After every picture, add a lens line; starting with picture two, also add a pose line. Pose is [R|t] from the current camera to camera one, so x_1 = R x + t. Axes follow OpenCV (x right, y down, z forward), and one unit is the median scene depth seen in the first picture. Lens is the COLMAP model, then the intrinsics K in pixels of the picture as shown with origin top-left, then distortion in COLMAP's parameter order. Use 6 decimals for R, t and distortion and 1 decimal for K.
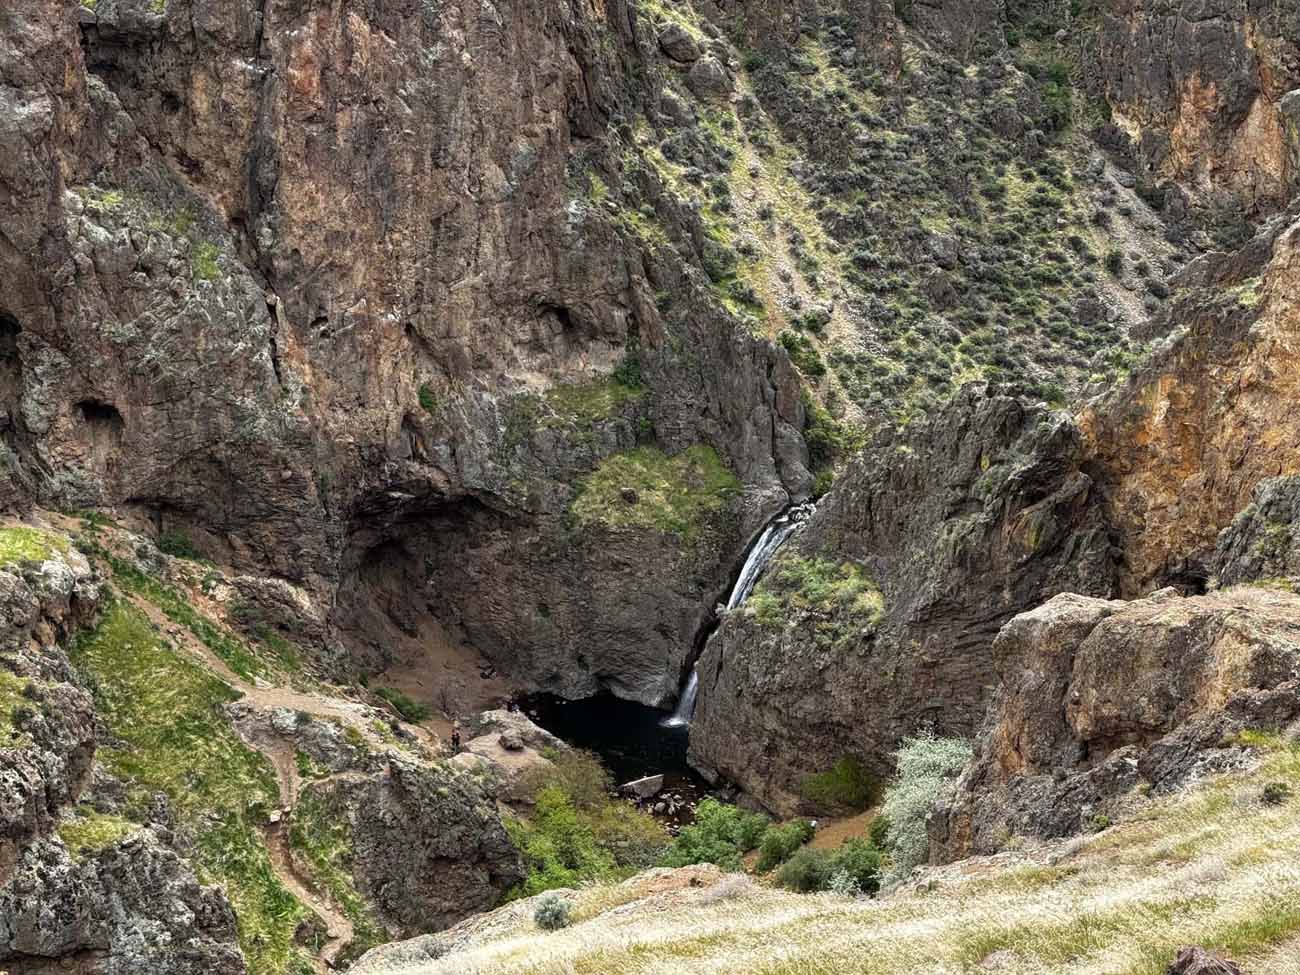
lens RADIAL K [[1823.3, 0, 656.2], [0, 1823.3, 497.2], [0, 0, 1]] dist [0.163358, -0.132442]
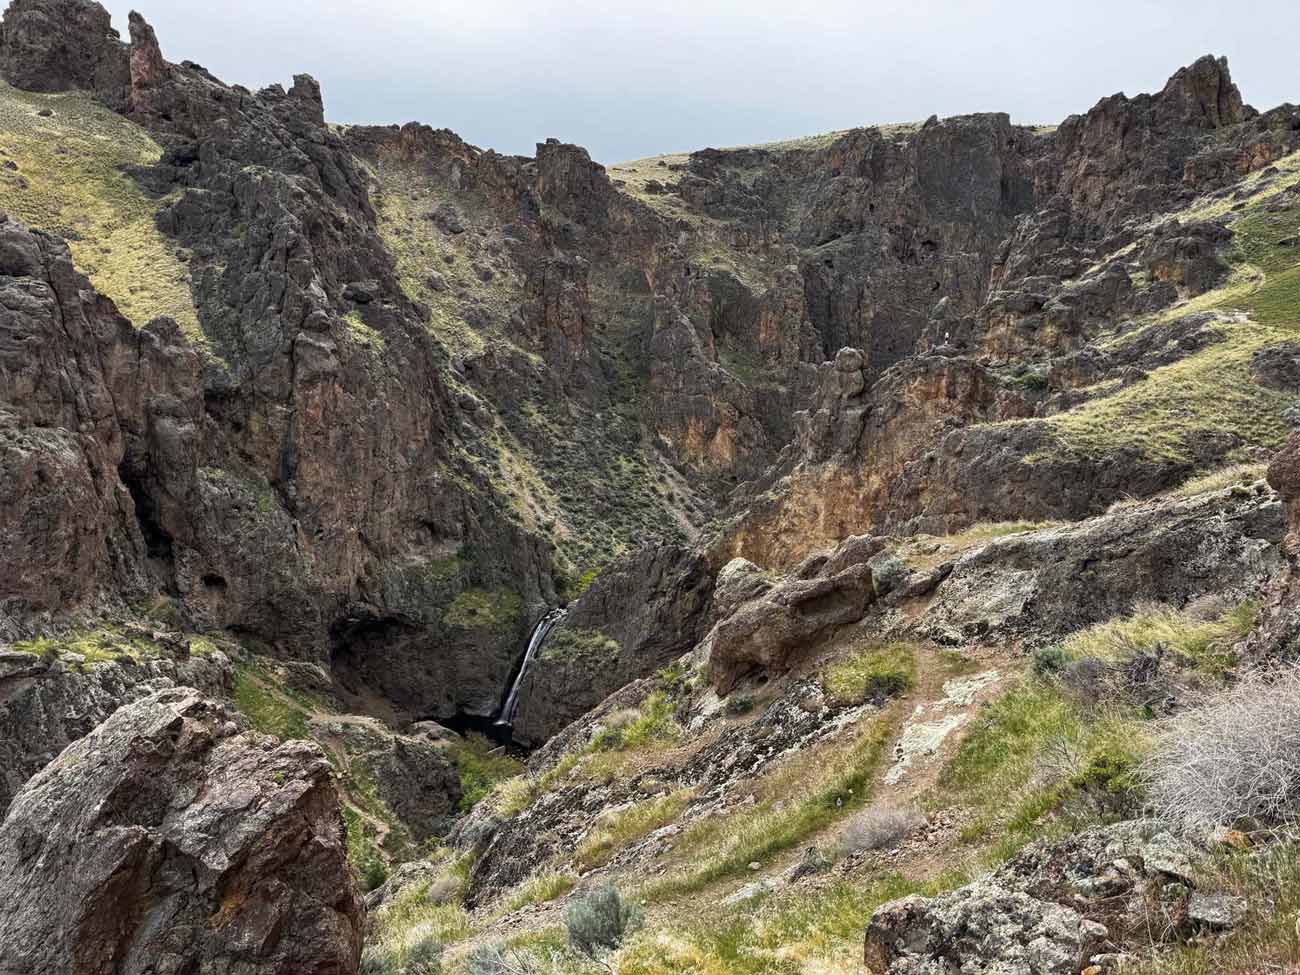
lens RADIAL K [[911.2, 0, 654.4], [0, 911.2, 493.6], [0, 0, 1]] dist [0.185256, -0.362477]
pose [[0.953283, -0.030338, 0.300551, -0.133807], [0.076492, 0.986761, -0.143011, 0.033660], [-0.292233, 0.159320, 0.942983, -0.060264]]
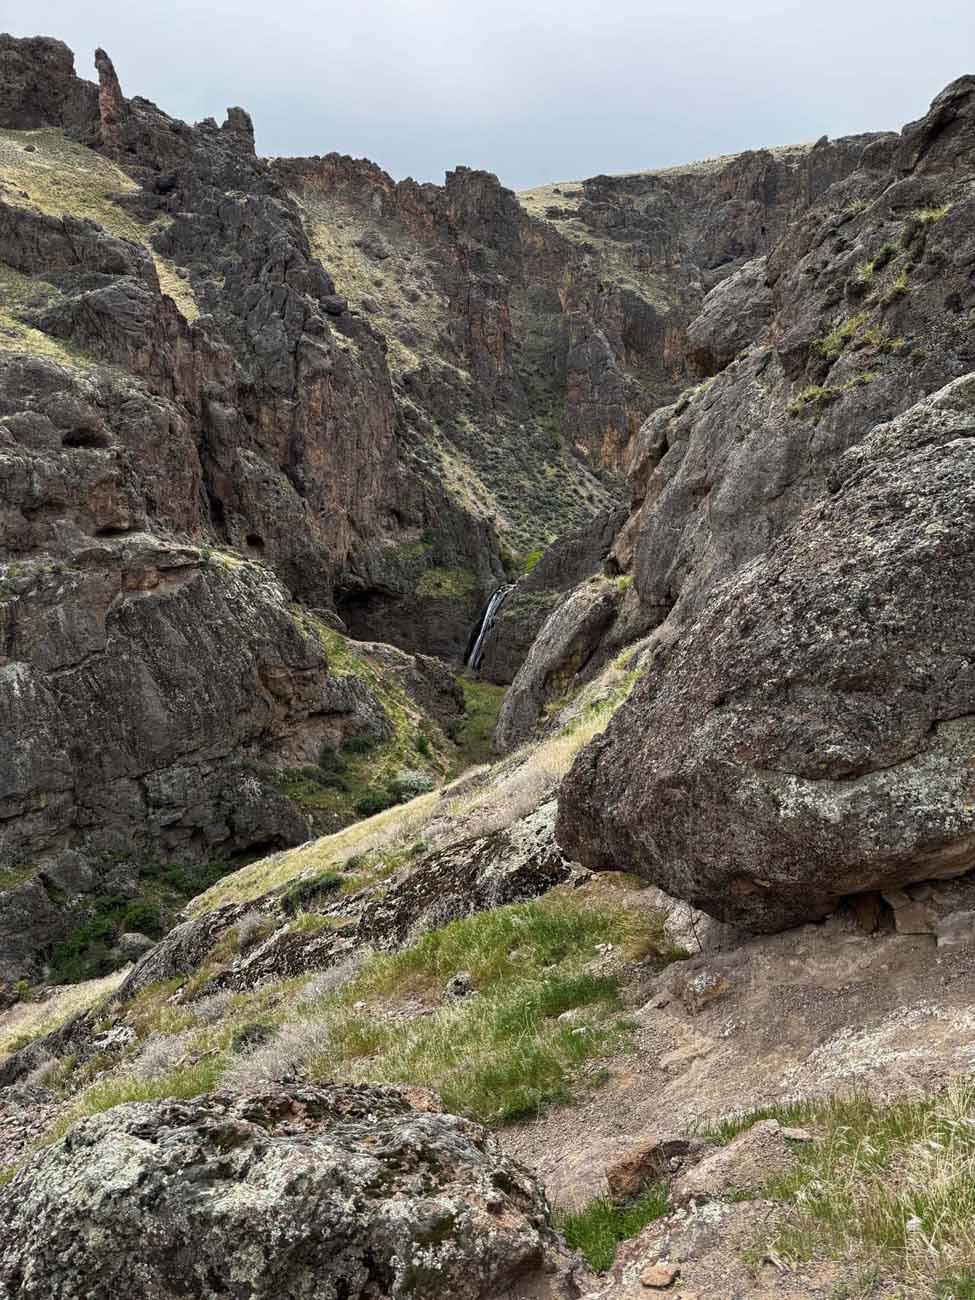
lens RADIAL K [[911.2, 0, 489.8], [0, 911.2, 645.4], [0, 0, 1]] dist [0.185256, -0.362477]
pose [[0.959199, -0.071451, 0.273554, -0.303397], [0.087144, 0.995150, -0.045635, 0.148920], [-0.268967, 0.067611, 0.960773, -0.190924]]
